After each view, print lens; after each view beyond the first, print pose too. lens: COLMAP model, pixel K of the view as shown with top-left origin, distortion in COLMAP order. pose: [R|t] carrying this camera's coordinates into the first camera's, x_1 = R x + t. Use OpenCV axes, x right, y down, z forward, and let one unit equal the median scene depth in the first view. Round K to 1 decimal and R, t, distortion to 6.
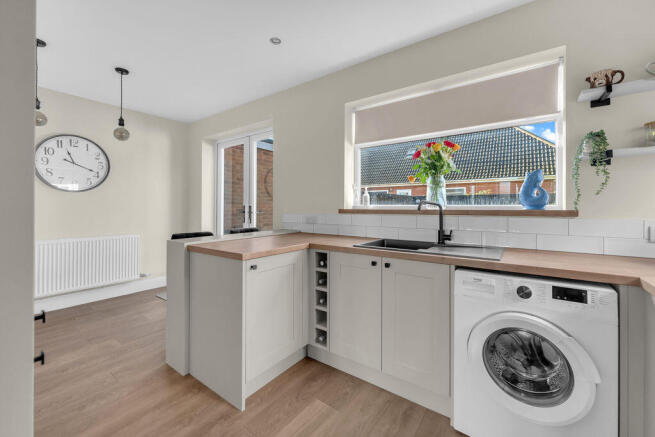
lens RADIAL K [[266.3, 0, 330.4], [0, 266.3, 205.3], [0, 0, 1]] dist [0.000038, -0.000148]
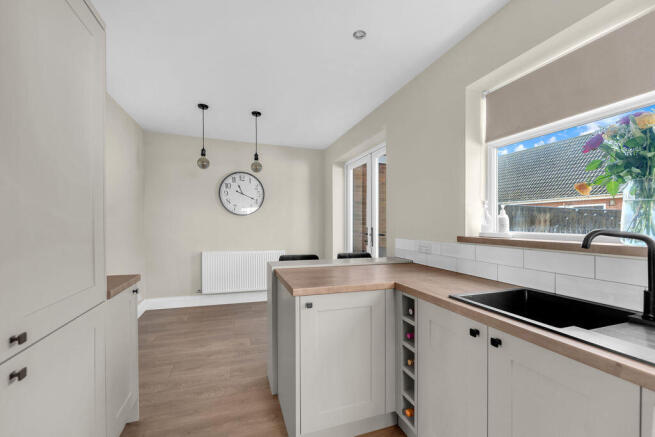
lens RADIAL K [[268.8, 0, 324.4], [0, 268.8, 223.3], [0, 0, 1]] dist [-0.002124, -0.000196]
pose [[0.815627, 0.004707, -0.578559, 0.212171], [-0.004378, 0.999988, 0.001963, -0.028610], [0.578562, 0.000932, 0.815638, 0.264859]]
